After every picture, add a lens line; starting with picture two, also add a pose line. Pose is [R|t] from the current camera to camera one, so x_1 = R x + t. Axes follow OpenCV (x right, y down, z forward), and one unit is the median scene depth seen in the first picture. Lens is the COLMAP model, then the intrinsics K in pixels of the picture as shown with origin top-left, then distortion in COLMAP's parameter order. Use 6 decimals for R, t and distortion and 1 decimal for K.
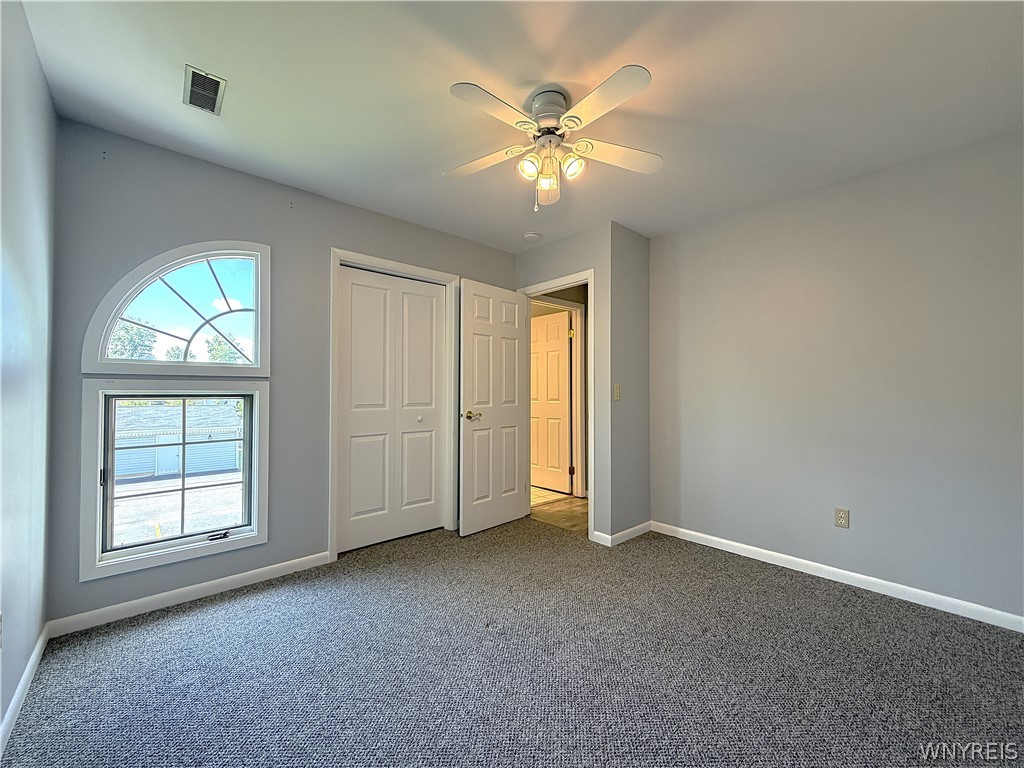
lens RADIAL K [[412.2, 0, 507.9], [0, 412.2, 383.9], [0, 0, 1]] dist [-0.000972, 0.000110]
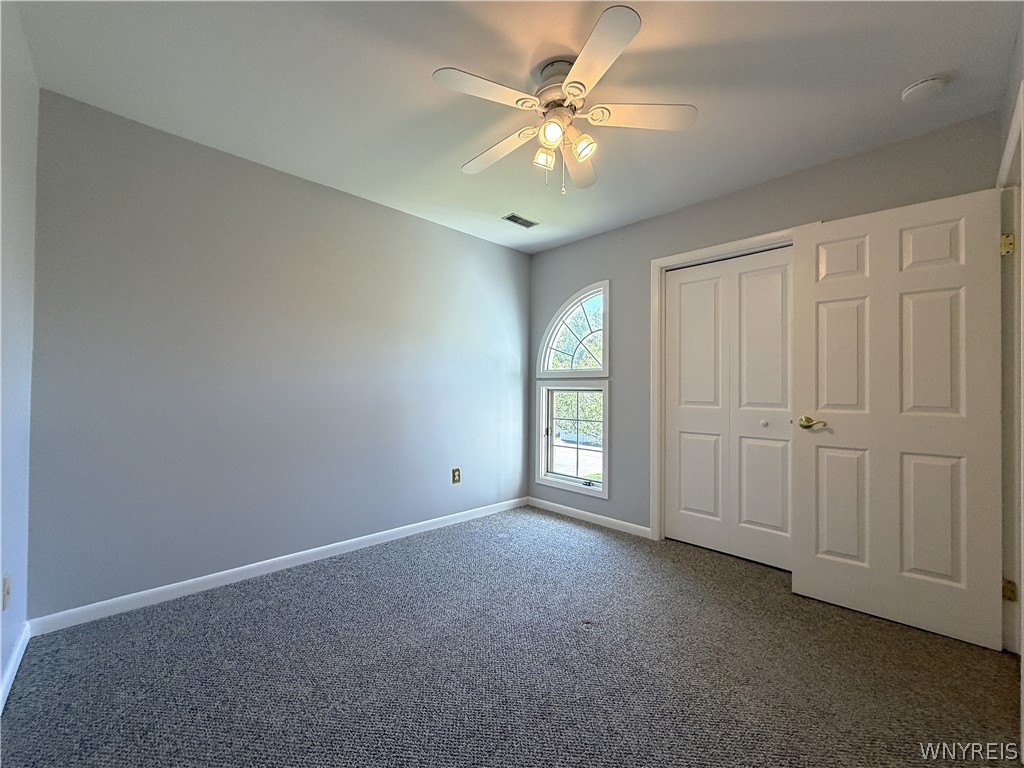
lens RADIAL K [[412.2, 0, 507.9], [0, 412.2, 383.9], [0, 0, 1]] dist [-0.000972, 0.000110]
pose [[0.037989, -0.008136, -0.999245, 0.764219], [0.010547, 0.999914, -0.007740, 0.013105], [0.999222, -0.010245, 0.038072, 0.629593]]
